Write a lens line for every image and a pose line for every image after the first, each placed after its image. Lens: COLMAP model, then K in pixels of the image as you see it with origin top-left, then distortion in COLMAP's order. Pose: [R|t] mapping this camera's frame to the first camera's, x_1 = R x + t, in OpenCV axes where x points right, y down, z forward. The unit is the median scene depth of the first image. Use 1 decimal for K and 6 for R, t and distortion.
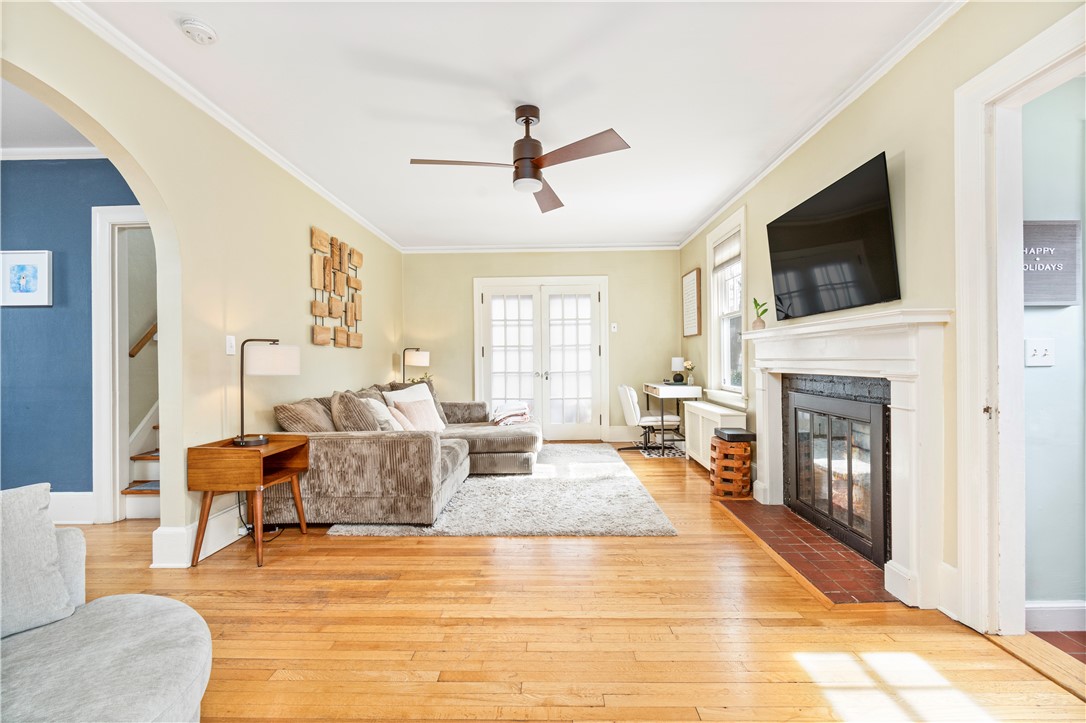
lens RADIAL K [[487.3, 0, 544.4], [0, 487.3, 359.8], [0, 0, 1]] dist [-0.000617, -0.000806]
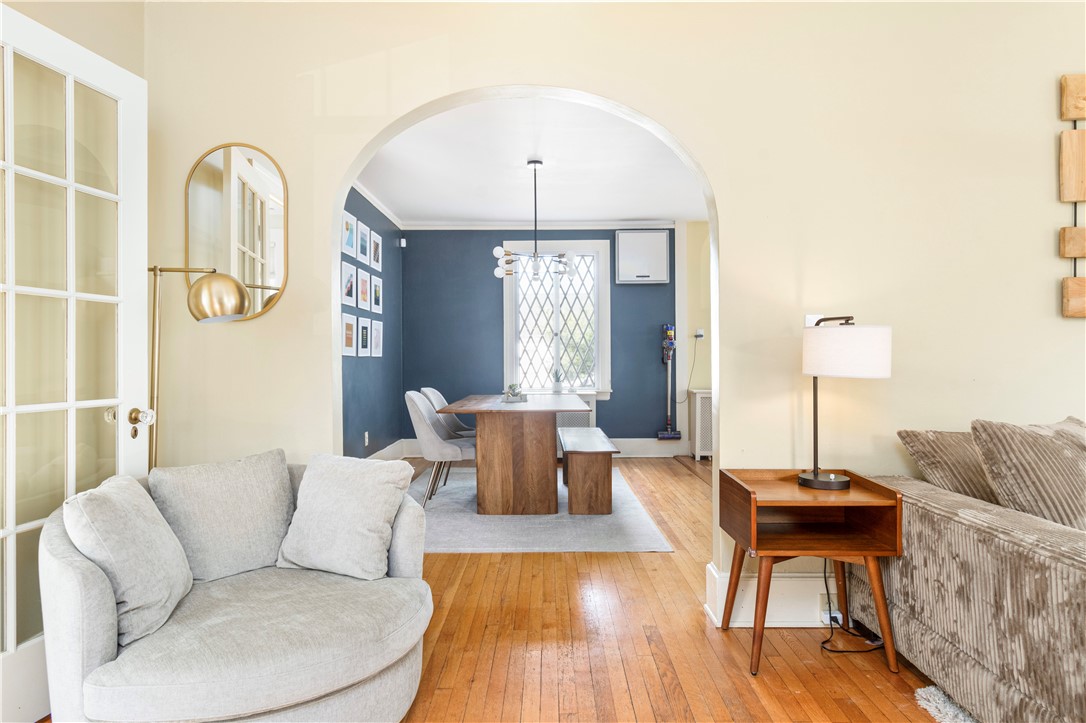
lens RADIAL K [[630.5, 0, 546.7], [0, 630.5, 366.5], [0, 0, 1]] dist [0.004214, -0.004347]
pose [[0.017889, 0.018105, -0.999676, 0.180807], [0.009155, 0.999791, 0.018270, 0.001650], [0.999798, -0.009479, 0.017719, 0.560950]]
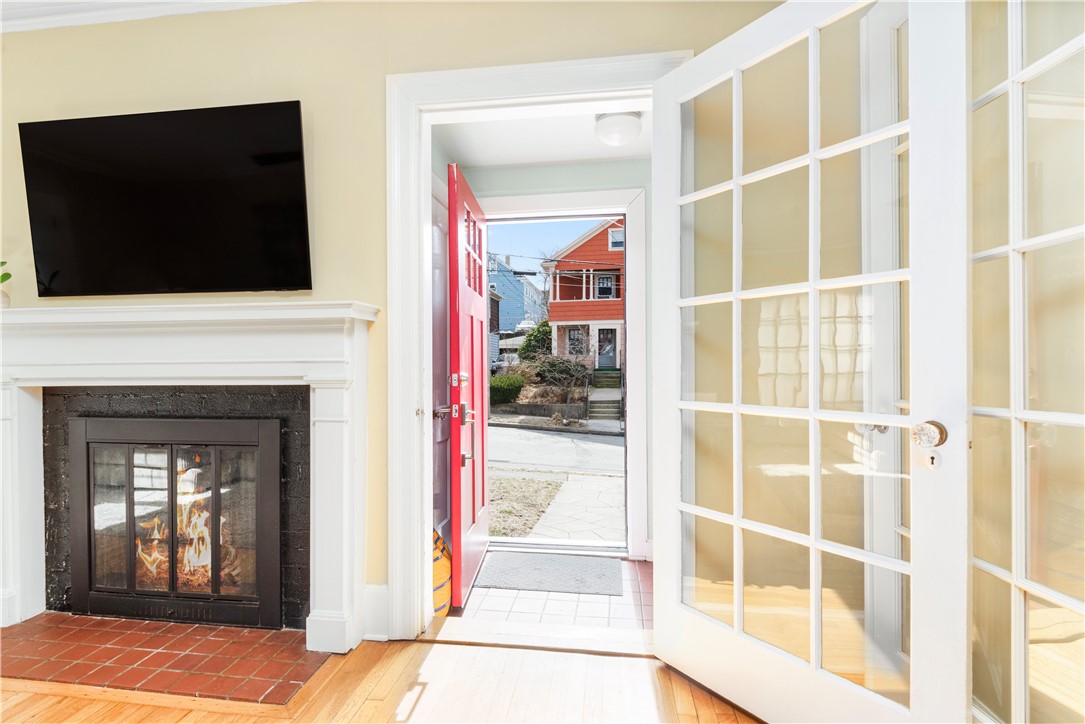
lens RADIAL K [[531.2, 0, 546.7], [0, 531.2, 370.6], [0, 0, 1]] dist [-0.005449, -0.002084]
pose [[0.103505, 0.006802, 0.994606, -0.085883], [0.001346, 0.999975, -0.006979, 0.013845], [-0.994628, 0.002061, 0.103493, 0.355163]]
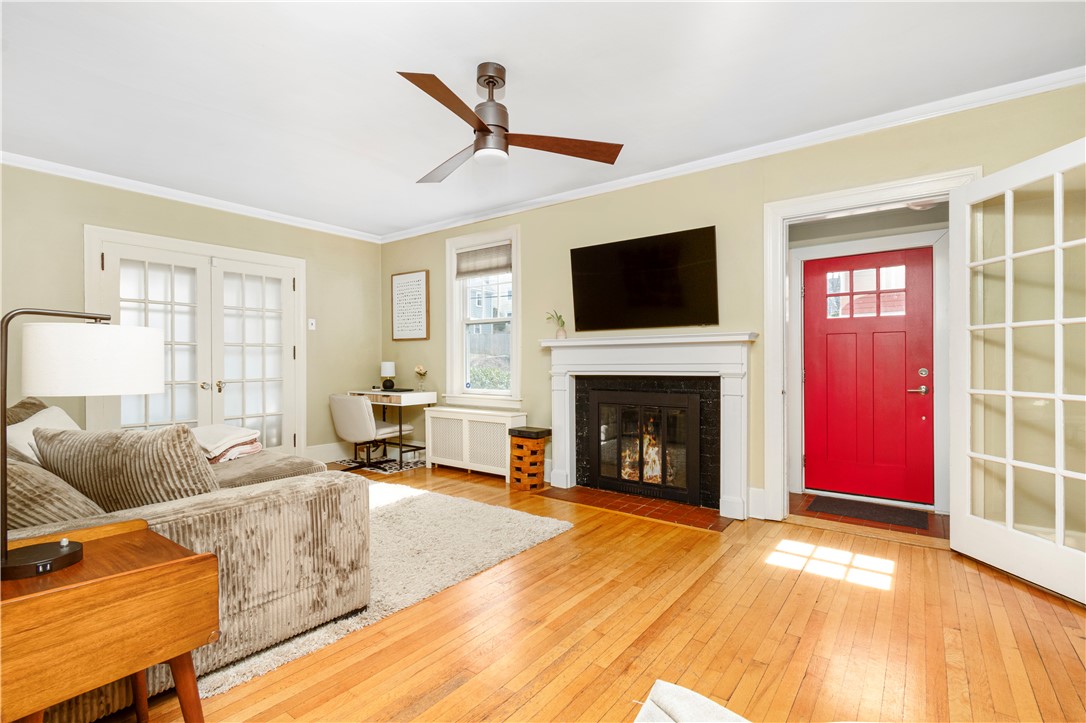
lens RADIAL K [[511.5, 0, 543.4], [0, 511.5, 365.4], [0, 0, 1]] dist [0.001769, -0.003571]
pose [[0.578216, 0.001377, 0.815883, -0.622107], [-0.000902, 0.999999, -0.001048, 0.004635], [-0.815884, -0.000130, 0.578216, 0.362830]]
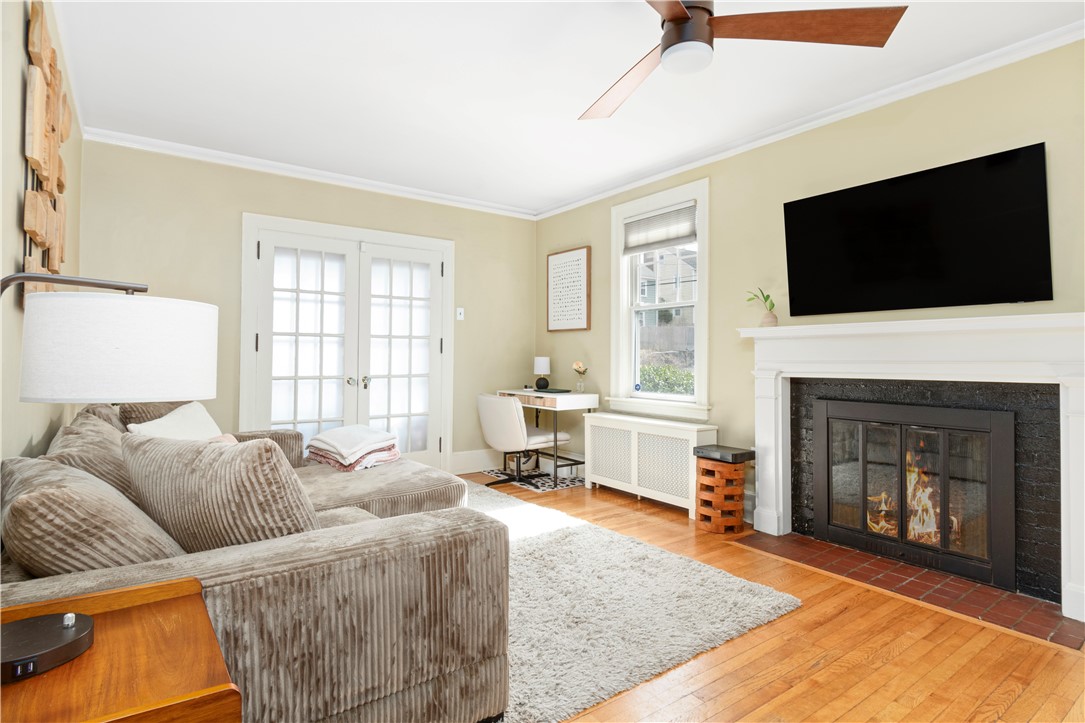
lens RADIAL K [[562.0, 0, 538.0], [0, 562.0, 344.0], [0, 0, 1]] dist [0.003656, -0.004958]
pose [[0.797097, 0.027744, 0.603213, -0.499312], [-0.011788, 0.999469, -0.030392, 0.003883], [-0.603736, 0.017115, 0.797001, 0.511074]]
